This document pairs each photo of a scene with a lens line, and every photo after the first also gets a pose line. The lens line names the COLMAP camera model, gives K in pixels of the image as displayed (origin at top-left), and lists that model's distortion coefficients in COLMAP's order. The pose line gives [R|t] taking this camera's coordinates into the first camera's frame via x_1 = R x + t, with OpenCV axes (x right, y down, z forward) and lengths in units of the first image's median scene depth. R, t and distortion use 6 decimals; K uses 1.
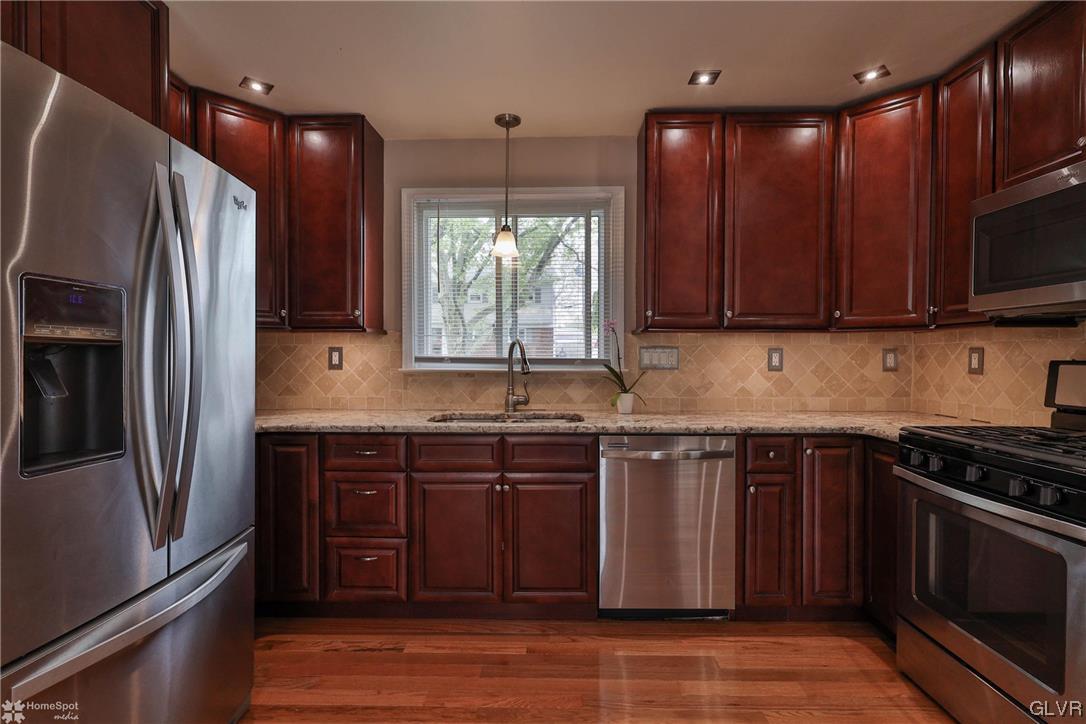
lens RADIAL K [[534.2, 0, 540.2], [0, 534.2, 362.1], [0, 0, 1]] dist [-0.000798, 0.000538]
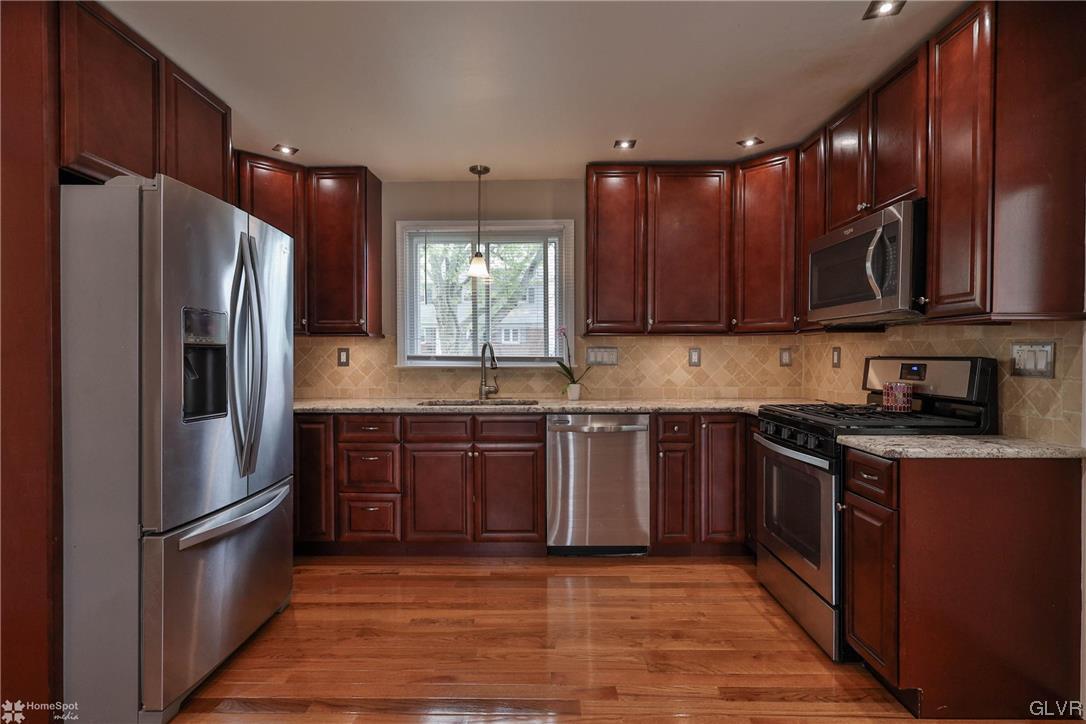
lens RADIAL K [[549.4, 0, 543.0], [0, 549.4, 362.0], [0, 0, 1]] dist [-0.000090, -0.000005]
pose [[0.999965, -0.003024, 0.007793, 0.081293], [0.003029, 0.999995, -0.000655, 0.007148], [-0.007791, 0.000679, 0.999969, -0.320392]]
